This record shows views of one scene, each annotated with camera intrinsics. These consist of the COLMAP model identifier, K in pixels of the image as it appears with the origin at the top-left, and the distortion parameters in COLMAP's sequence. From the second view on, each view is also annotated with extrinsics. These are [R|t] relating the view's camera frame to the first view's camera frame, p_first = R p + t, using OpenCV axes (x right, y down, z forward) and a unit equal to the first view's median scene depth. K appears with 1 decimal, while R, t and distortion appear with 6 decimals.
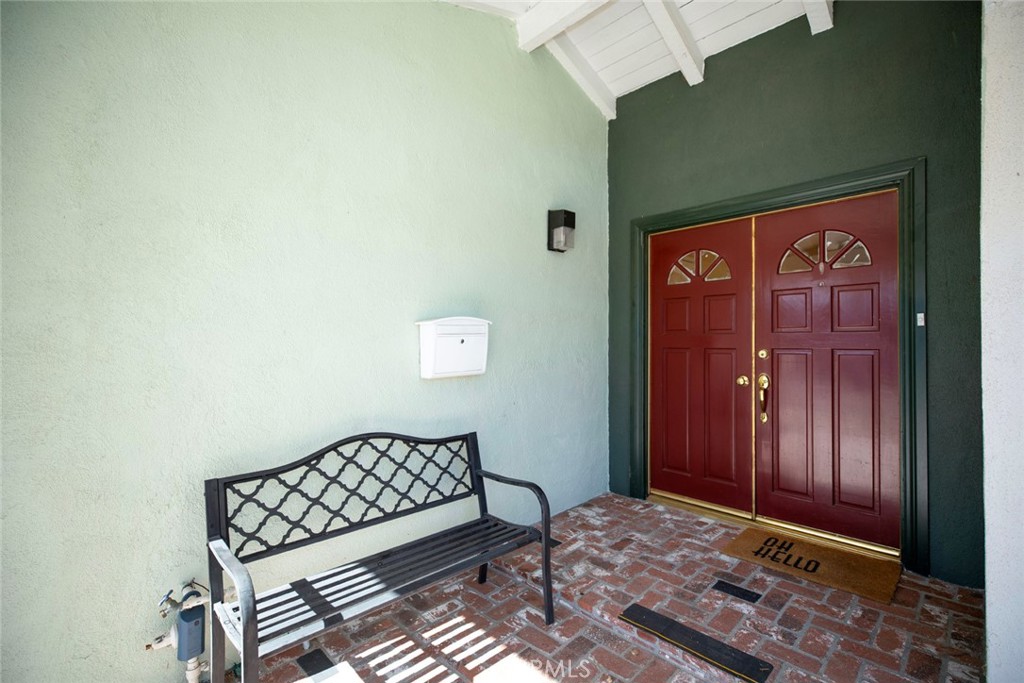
lens RADIAL K [[464.4, 0, 515.7], [0, 464.4, 339.8], [0, 0, 1]] dist [0.004459, -0.001331]
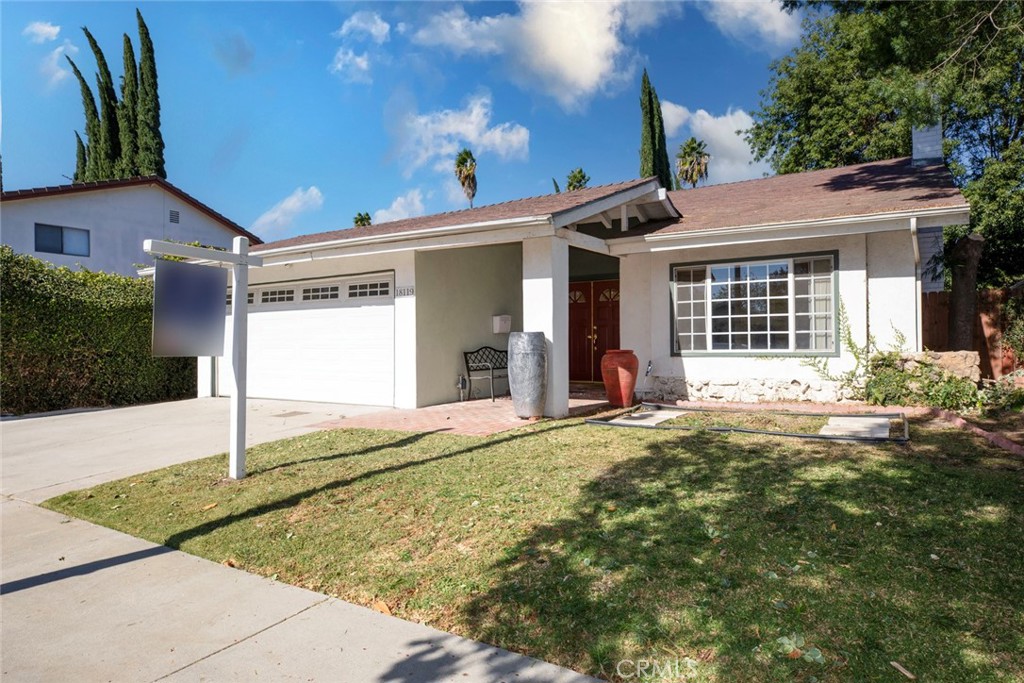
lens RADIAL K [[624.5, 0, 512.4], [0, 624.5, 339.9], [0, 0, 1]] dist [0.027742, 0.001195]
pose [[0.973368, -0.000699, 0.229248, -1.160819], [0.001837, 0.999987, -0.004749, 0.161715], [-0.229242, 0.005043, 0.973356, -3.567981]]
